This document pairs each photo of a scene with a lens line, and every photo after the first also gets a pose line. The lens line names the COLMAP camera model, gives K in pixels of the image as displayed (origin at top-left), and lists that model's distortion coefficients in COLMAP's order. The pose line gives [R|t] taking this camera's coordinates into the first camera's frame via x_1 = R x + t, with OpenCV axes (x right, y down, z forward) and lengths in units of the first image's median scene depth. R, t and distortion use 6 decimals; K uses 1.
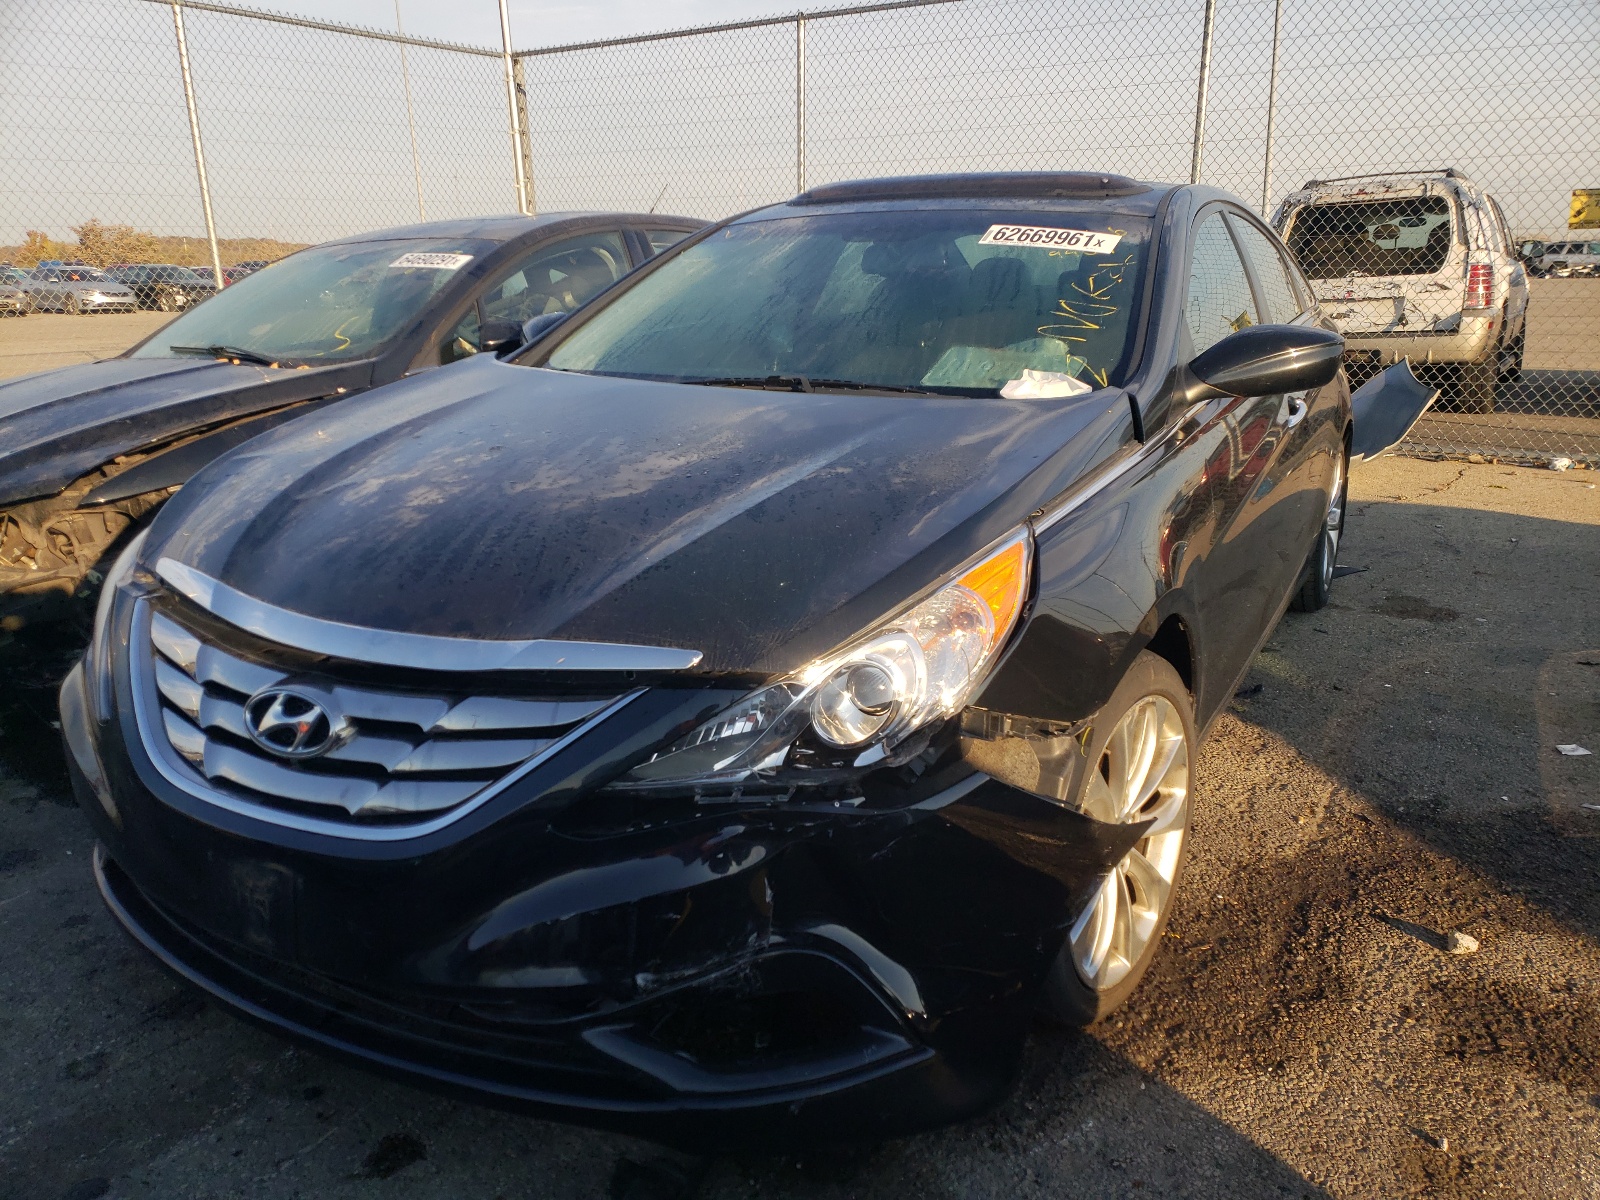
lens RADIAL K [[1302.7, 0, 844.3], [0, 1302.7, 598.3], [0, 0, 1]] dist [0.034876, -0.045819]
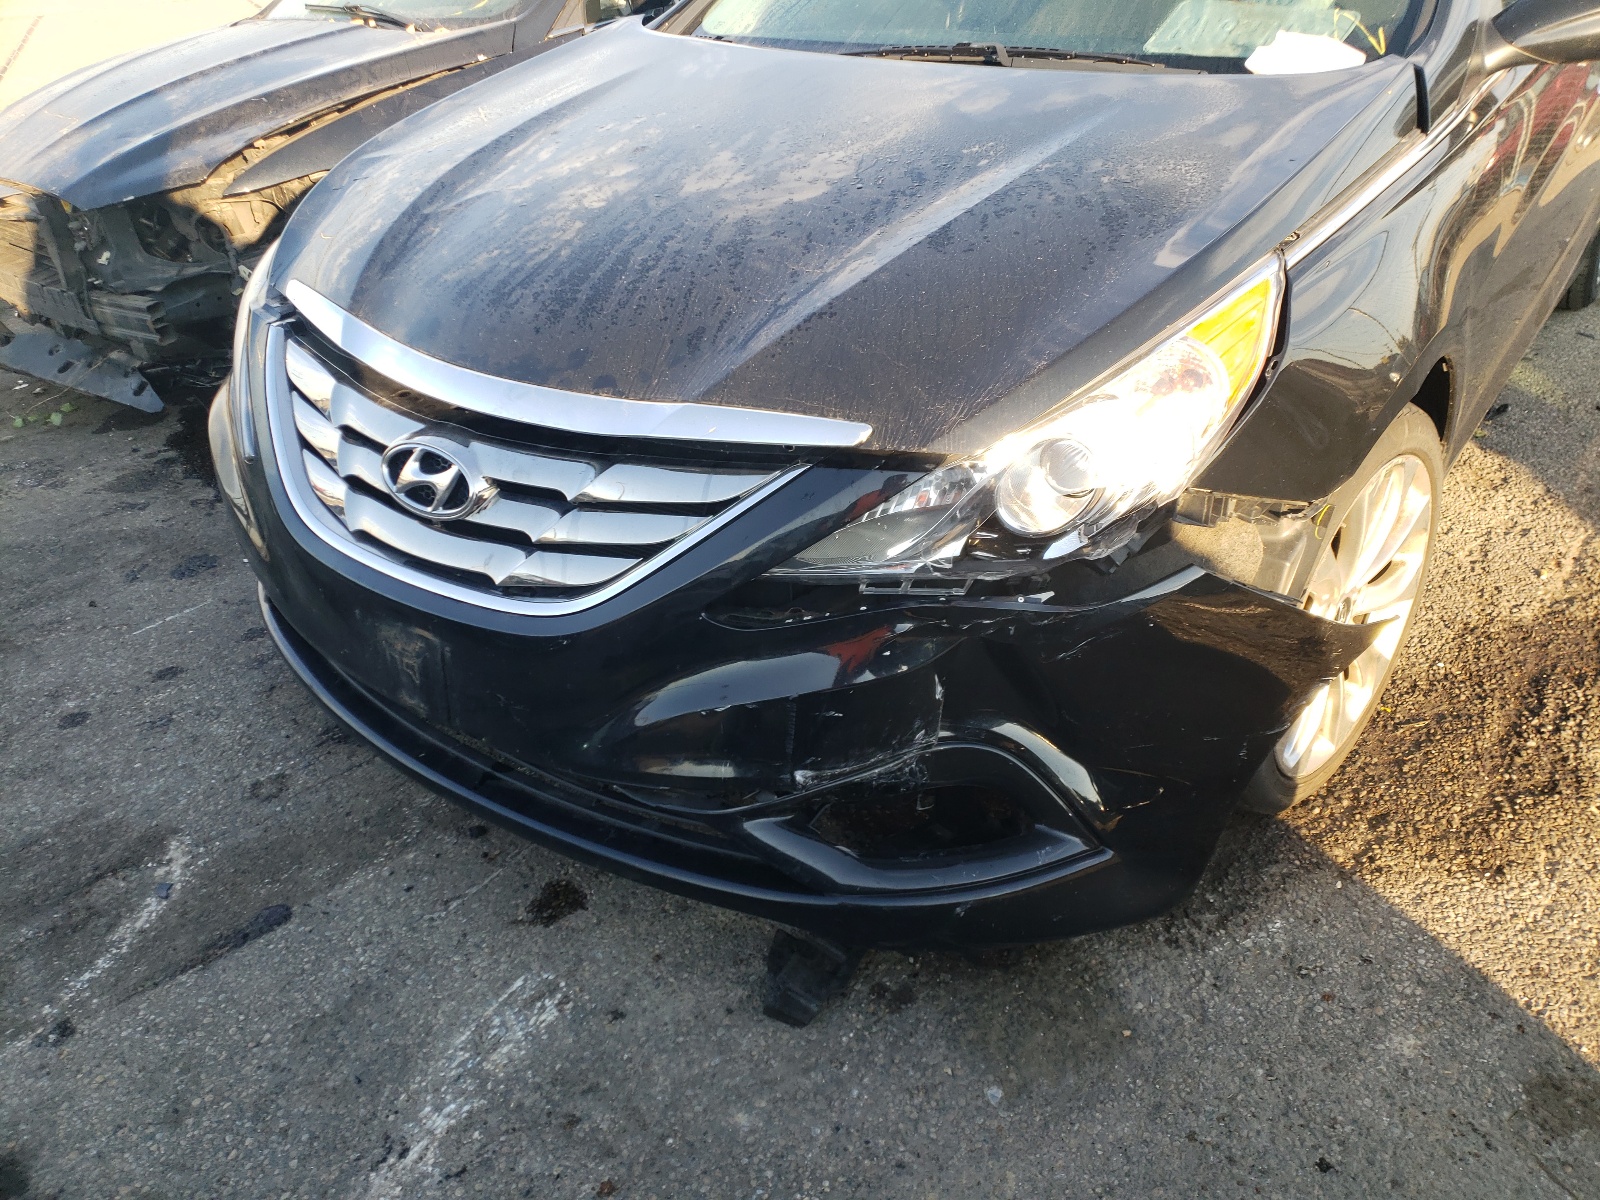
lens RADIAL K [[1315.8, 0, 806.3], [0, 1315.8, 603.8], [0, 0, 1]] dist [0.013826, -0.000137]
pose [[0.988273, 0.048301, -0.144859, -0.017803], [-0.009678, 0.966559, 0.256260, -0.055037], [0.152392, -0.251853, 0.955692, 0.115509]]
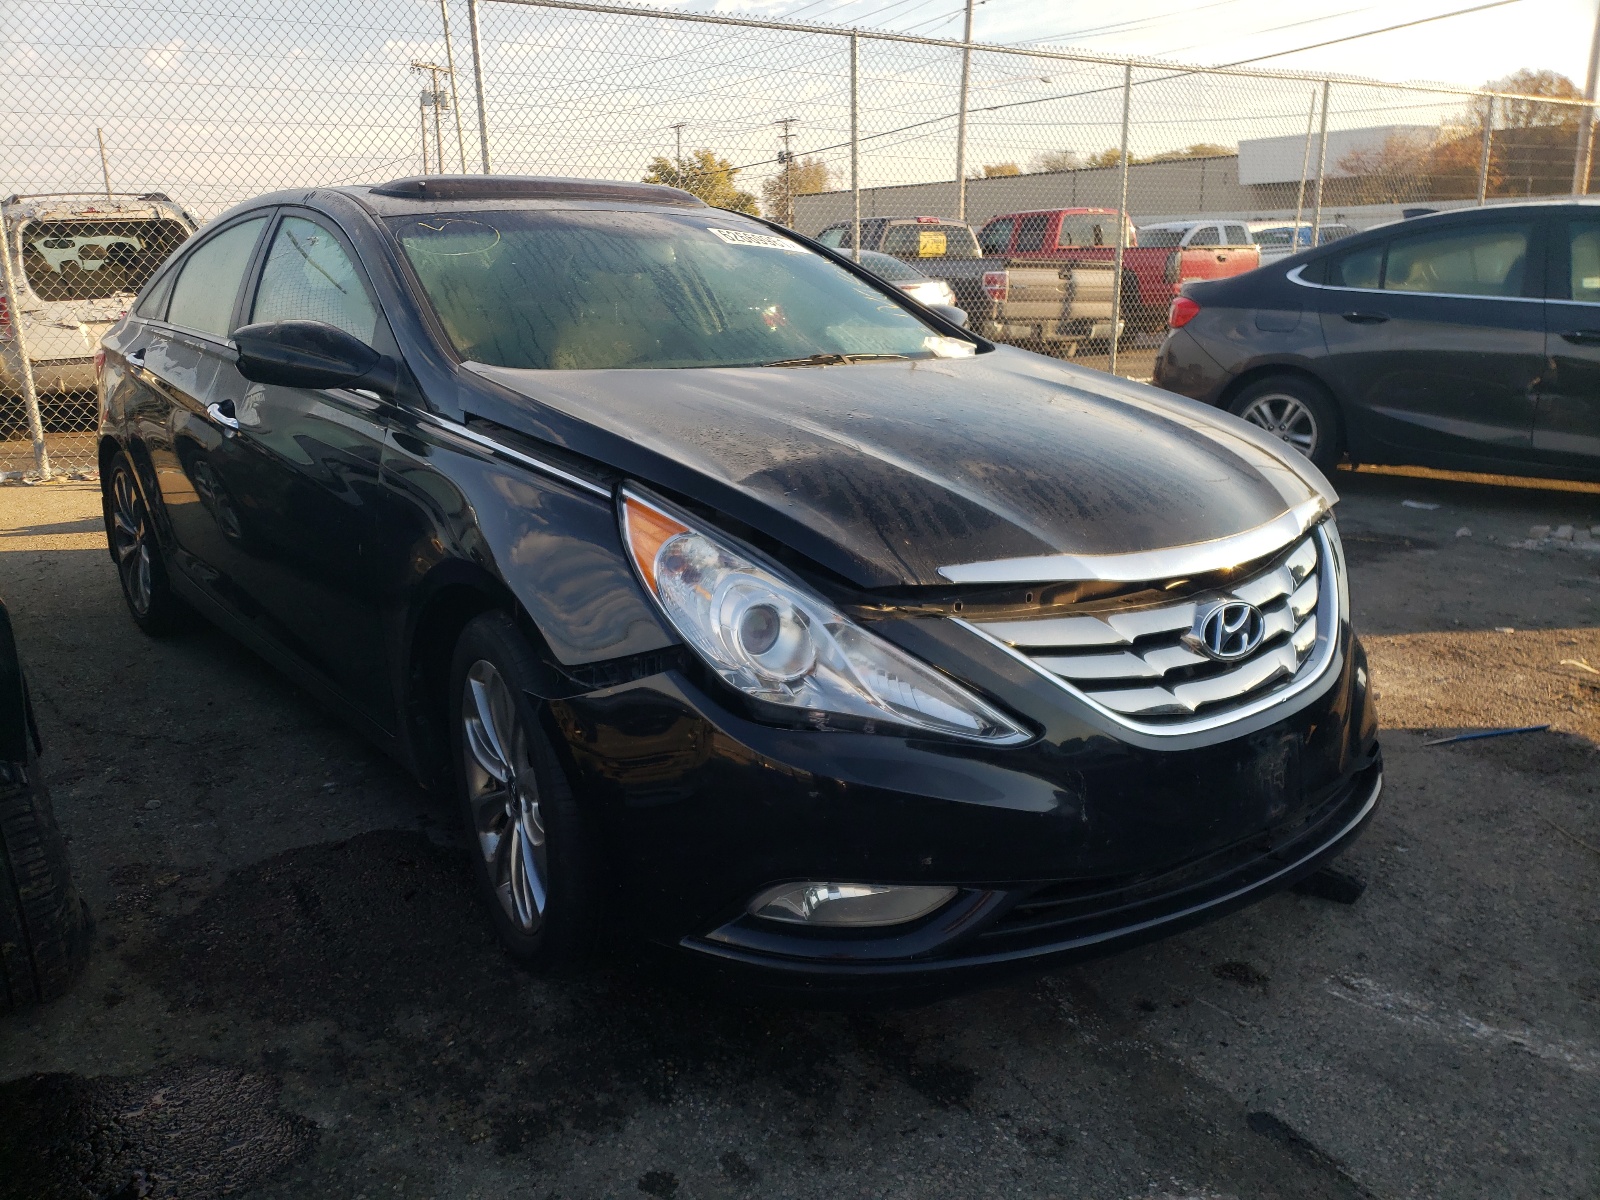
lens RADIAL K [[1315.8, 0, 806.3], [0, 1315.8, 603.8], [0, 0, 1]] dist [0.013826, -0.000137]
pose [[0.378848, -0.229662, 0.896509, -1.435608], [0.249432, 0.958210, 0.140062, -0.166431], [-0.891211, 0.170556, 0.420301, 0.747216]]
